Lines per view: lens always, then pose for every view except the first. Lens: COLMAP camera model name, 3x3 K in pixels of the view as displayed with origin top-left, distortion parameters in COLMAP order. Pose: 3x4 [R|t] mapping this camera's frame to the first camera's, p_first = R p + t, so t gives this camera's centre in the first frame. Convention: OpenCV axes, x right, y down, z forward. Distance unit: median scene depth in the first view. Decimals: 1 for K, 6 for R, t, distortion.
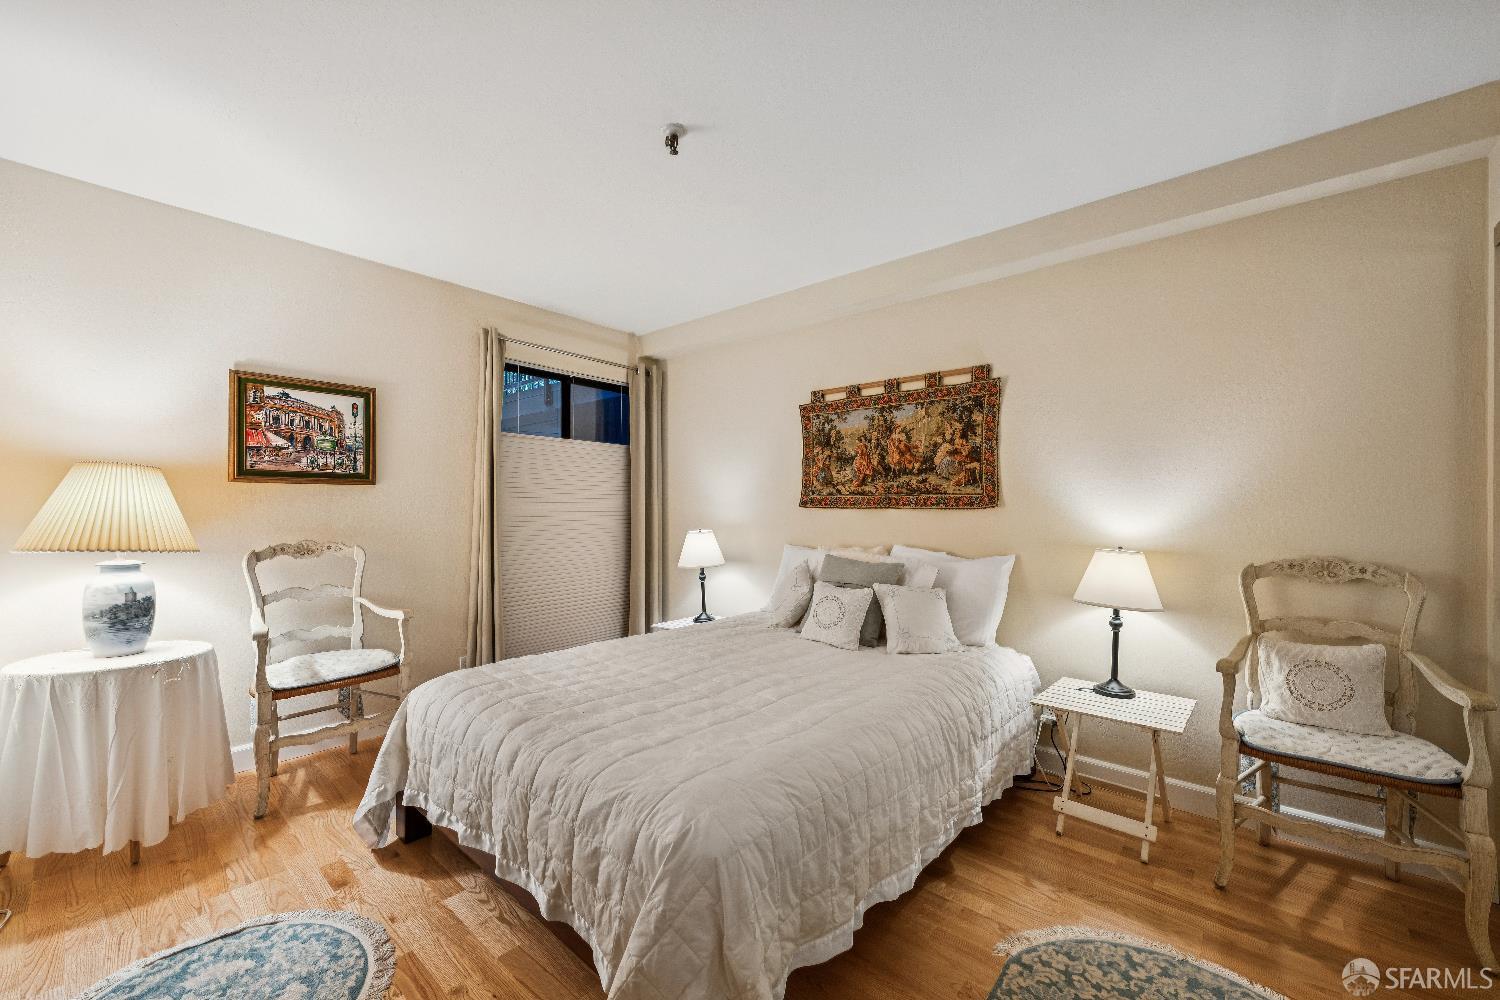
lens RADIAL K [[595.3, 0, 750.0], [0, 595.3, 500.0], [0, 0, 1]] dist [-0.003358, -0.000366]
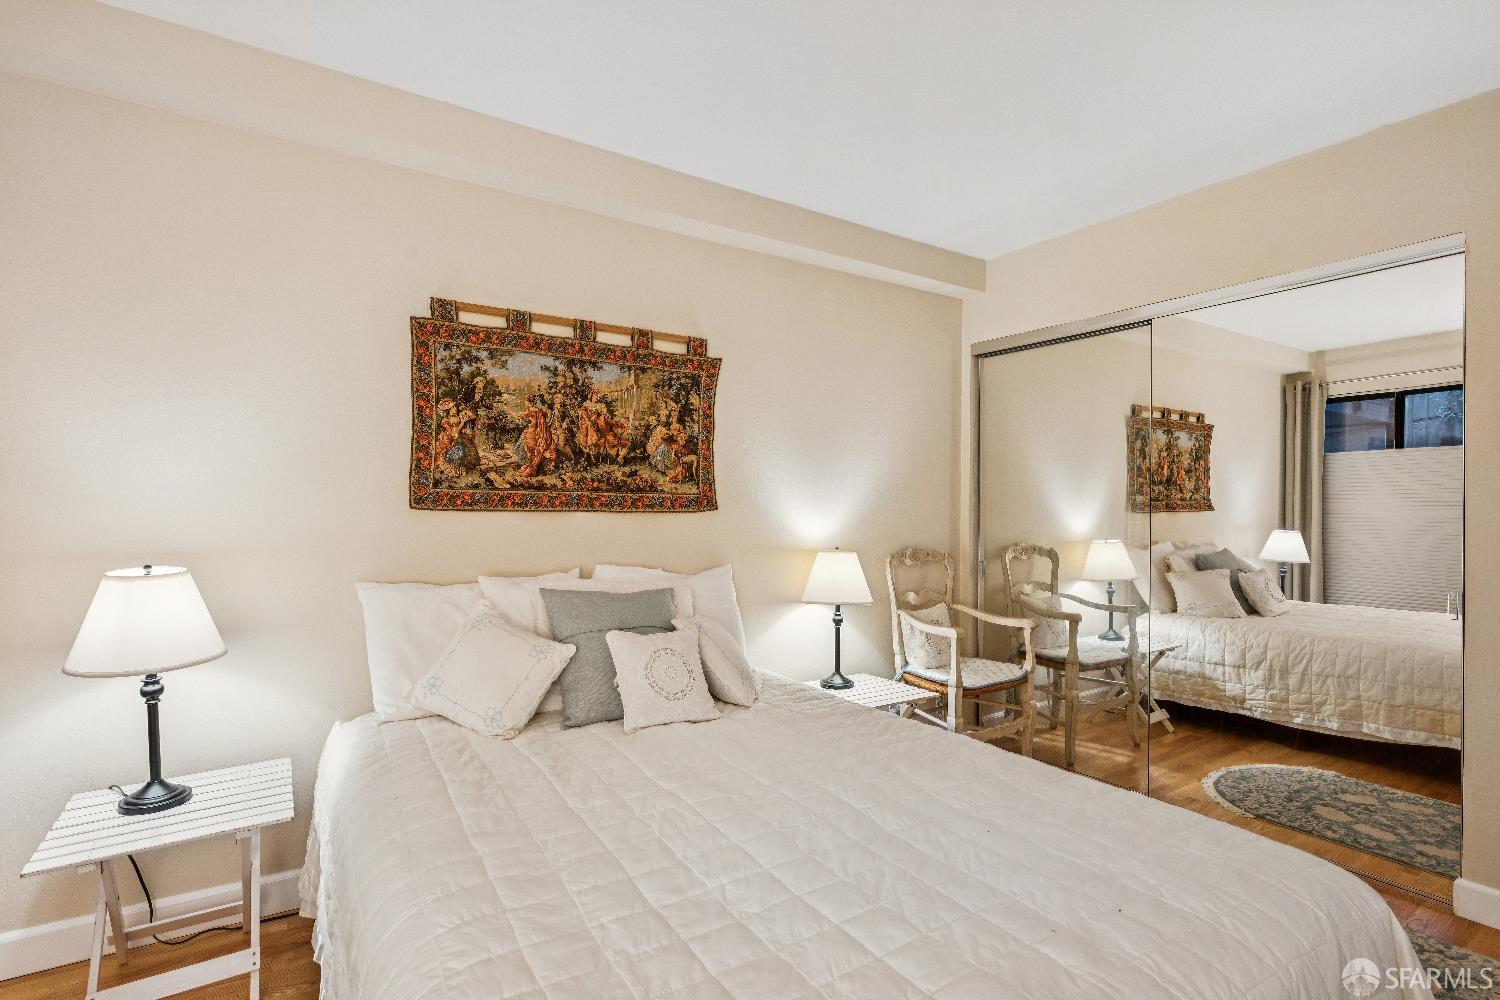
lens RADIAL K [[845.4, 0, 750.0], [0, 845.4, 500.0], [0, 0, 1]] dist [0.016771, 0.000244]
pose [[0.198521, 0.020552, 0.979881, -0.662974], [-0.007371, 0.999783, -0.019476, 0.018269], [-0.980069, -0.003357, 0.198629, 0.623443]]
